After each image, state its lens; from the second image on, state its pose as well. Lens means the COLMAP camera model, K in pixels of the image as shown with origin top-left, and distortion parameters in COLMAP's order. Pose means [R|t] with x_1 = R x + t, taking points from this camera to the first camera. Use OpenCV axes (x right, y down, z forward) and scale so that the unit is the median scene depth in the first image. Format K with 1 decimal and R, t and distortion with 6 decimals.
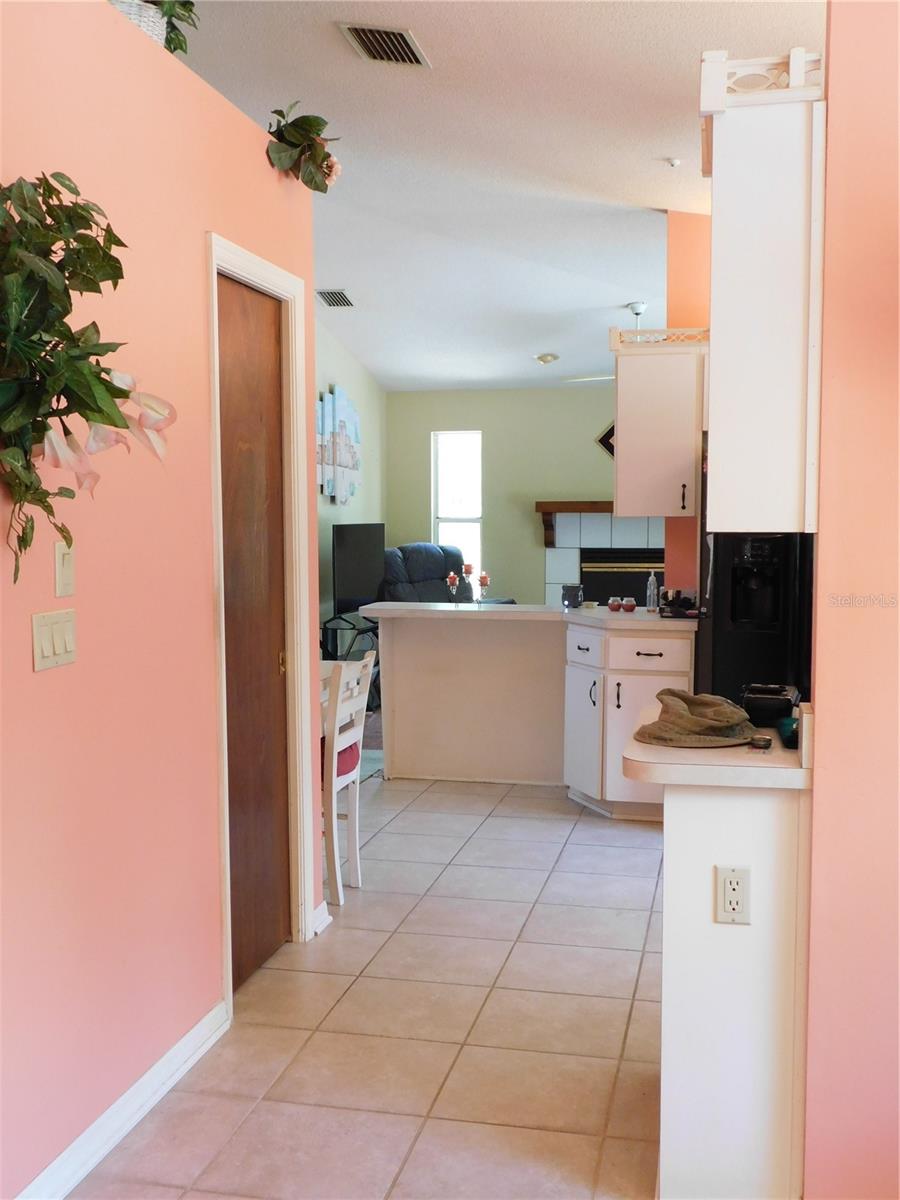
lens RADIAL K [[1275.4, 0, 443.3], [0, 1275.4, 606.7], [0, 0, 1]] dist [0.009068, 0.000000]
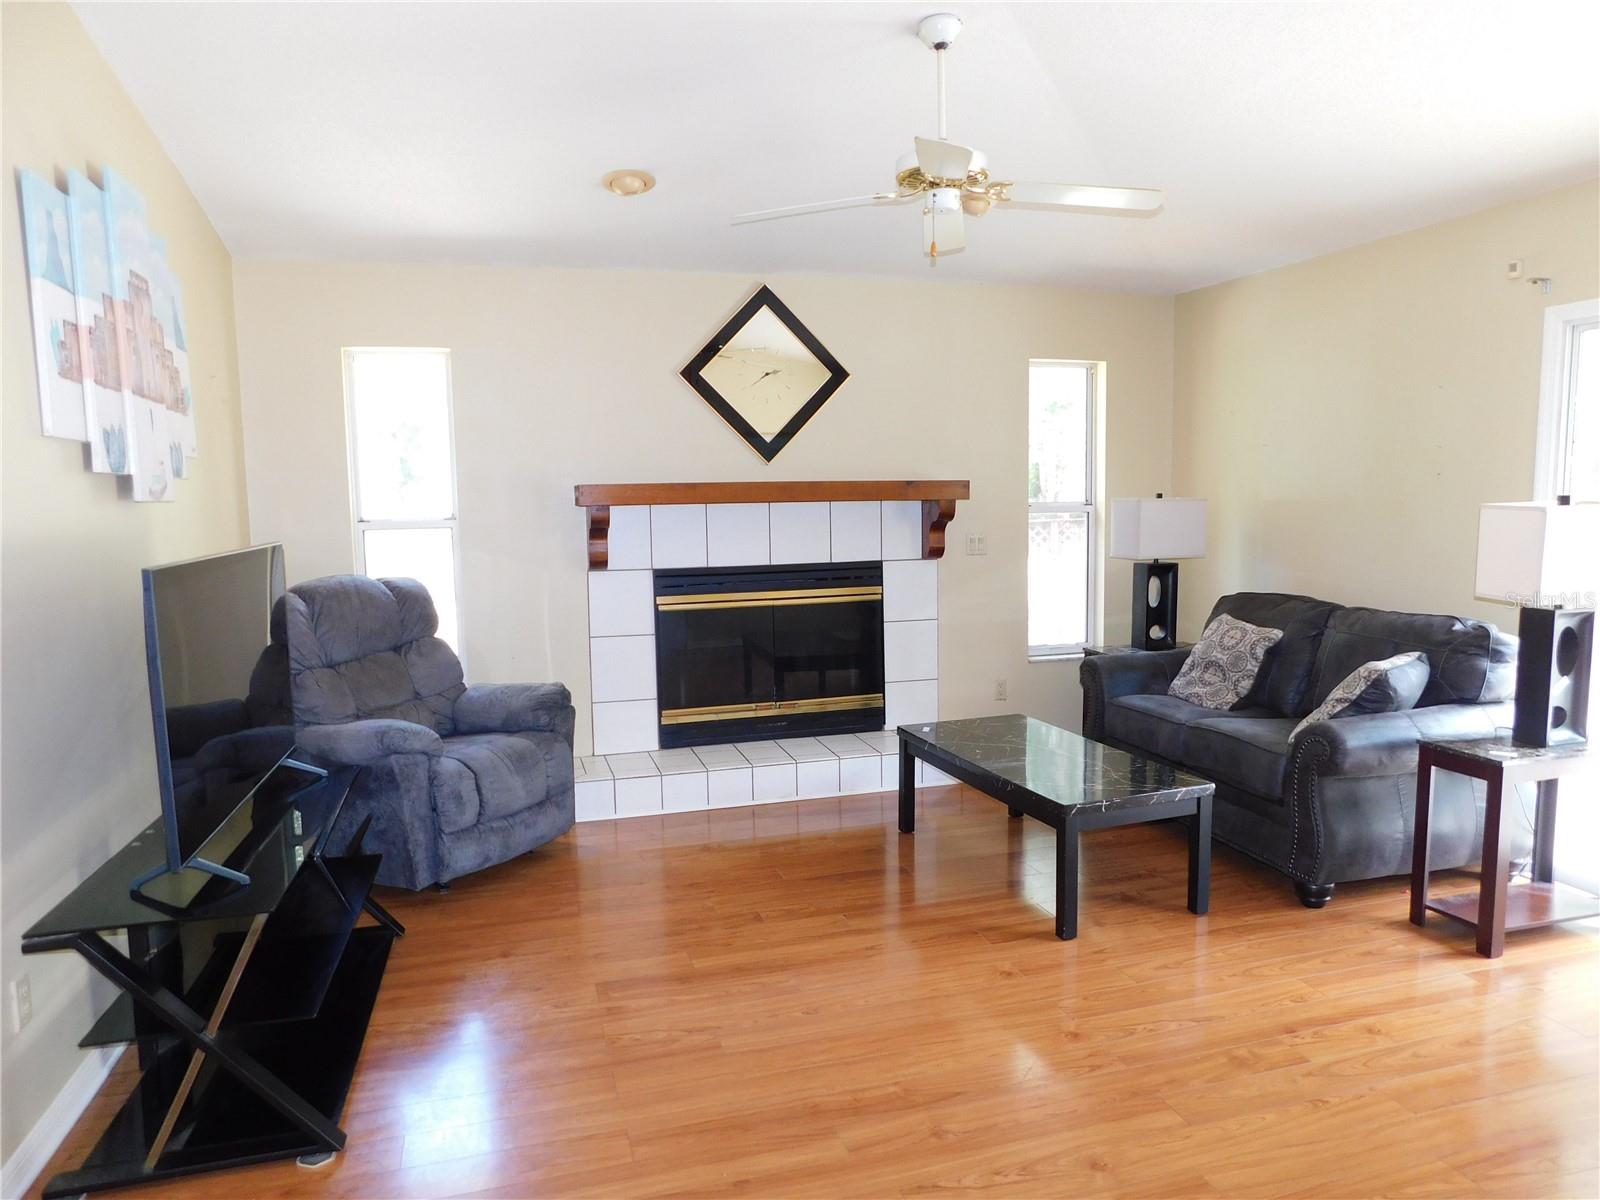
lens RADIAL K [[1074.8, 0, 812.3], [0, 1074.8, 602.2], [0, 0, 1]] dist [-0.044650, 0.037217]
pose [[0.878099, -0.064302, 0.474138, -0.053164], [0.051410, 0.997871, 0.040119, -0.047637], [-0.475709, -0.010853, 0.879536, 0.571728]]
